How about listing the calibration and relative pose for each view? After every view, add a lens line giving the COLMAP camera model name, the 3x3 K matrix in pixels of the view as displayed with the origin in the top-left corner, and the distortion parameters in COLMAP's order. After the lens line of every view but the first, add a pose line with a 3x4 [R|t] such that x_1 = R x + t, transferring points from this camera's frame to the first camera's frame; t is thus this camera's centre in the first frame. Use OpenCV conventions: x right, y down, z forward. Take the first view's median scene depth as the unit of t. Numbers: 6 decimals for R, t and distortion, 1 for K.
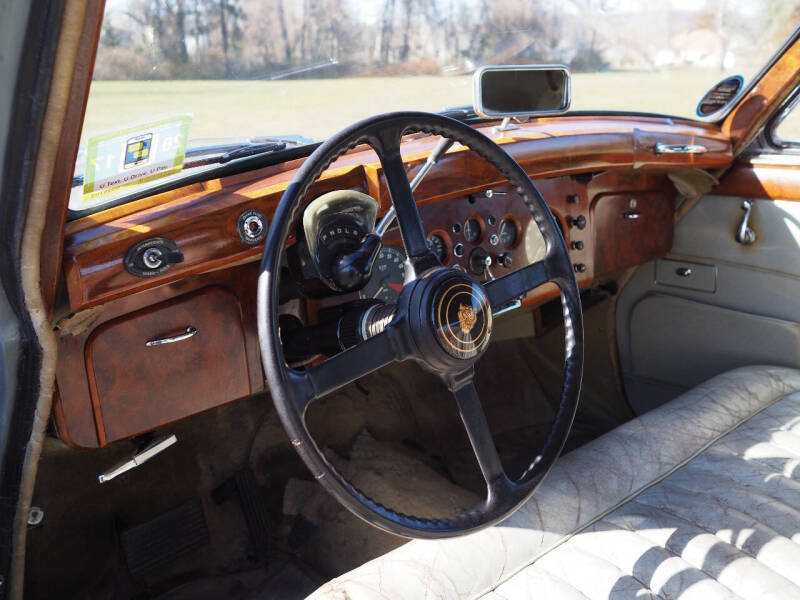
lens RADIAL K [[806.9, 0, 400.3], [0, 806.9, 290.8], [0, 0, 1]] dist [-0.032627, 0.047096]
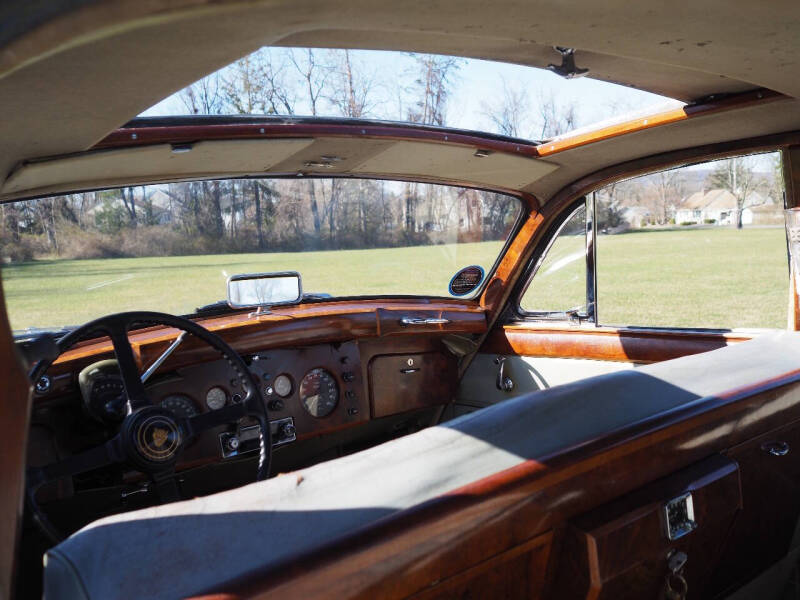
lens RADIAL K [[806.9, 0, 400.3], [0, 806.9, 290.8], [0, 0, 1]] dist [-0.032627, 0.047096]
pose [[0.998765, -0.031702, -0.038247, 0.322030], [0.023399, 0.979366, -0.200734, 0.041756], [0.043822, 0.199591, 0.978899, -0.313879]]
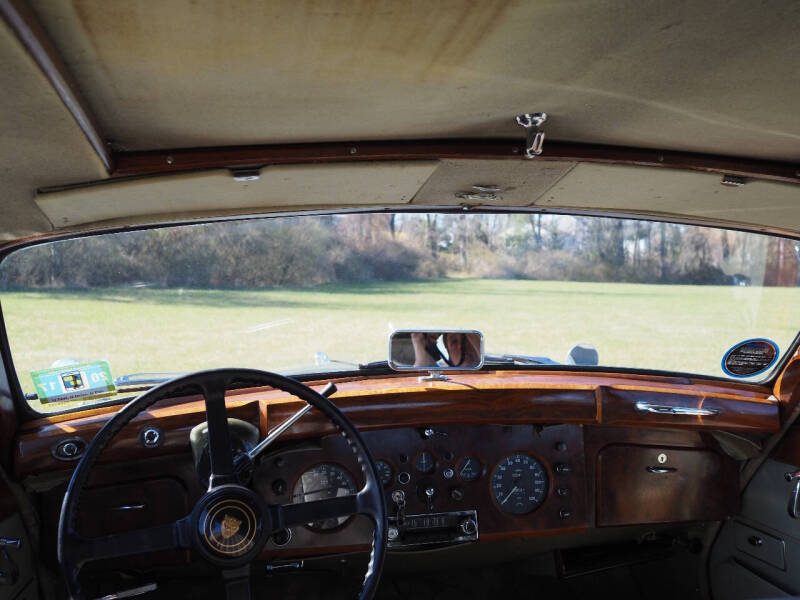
lens RADIAL K [[806.9, 0, 400.3], [0, 806.9, 290.8], [0, 0, 1]] dist [-0.032627, 0.047096]
pose [[0.864082, 0.031306, -0.502377, 0.493340], [-0.151651, 0.967880, -0.200525, -0.059535], [0.479963, 0.249456, 0.841075, -0.037418]]
